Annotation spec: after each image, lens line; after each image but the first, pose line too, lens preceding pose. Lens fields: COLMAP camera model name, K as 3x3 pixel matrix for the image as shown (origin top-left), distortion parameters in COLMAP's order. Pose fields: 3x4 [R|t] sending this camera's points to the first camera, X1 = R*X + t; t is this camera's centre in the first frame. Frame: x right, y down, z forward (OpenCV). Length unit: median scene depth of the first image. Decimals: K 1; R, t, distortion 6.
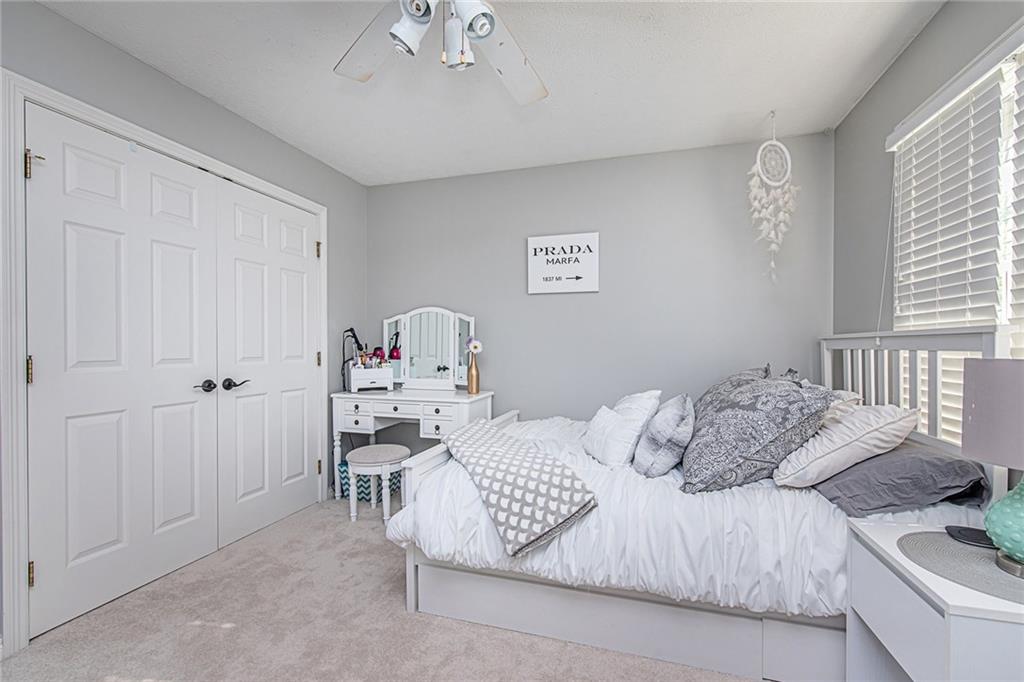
lens RADIAL K [[436.3, 0, 513.7], [0, 436.3, 347.2], [0, 0, 1]] dist [0.006288, -0.001311]
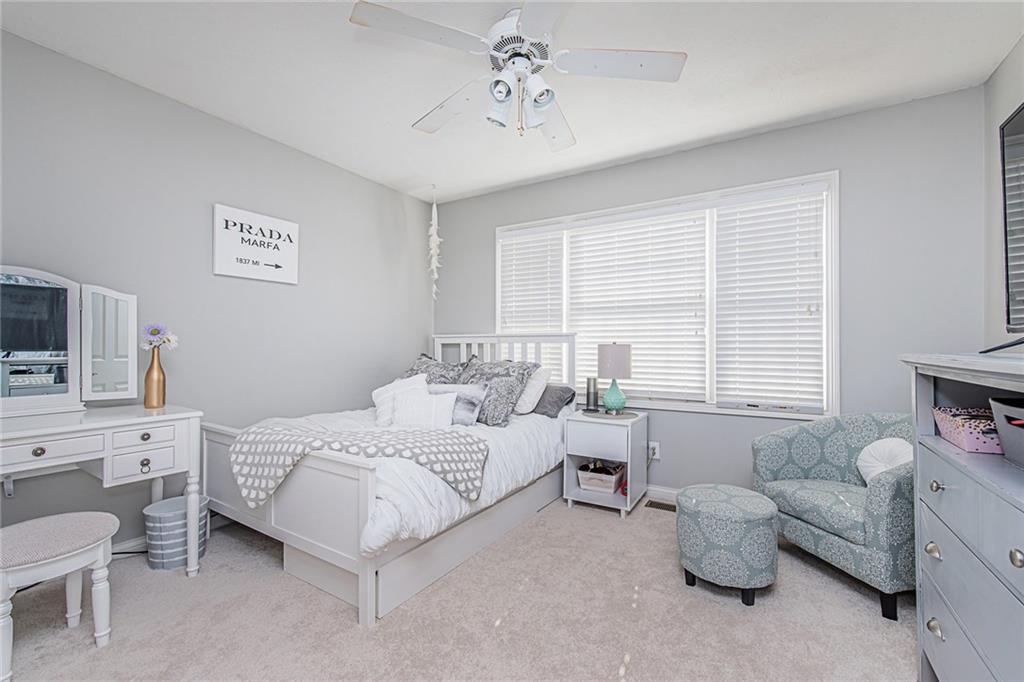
lens RADIAL K [[436.3, 0, 510.4], [0, 436.3, 341.8], [0, 0, 1]] dist [0.006288, -0.001311]
pose [[0.263870, 0.008761, 0.964519, -0.614837], [0.003473, 0.999944, -0.010033, 0.011773], [-0.964552, 0.005997, 0.263824, 0.281189]]
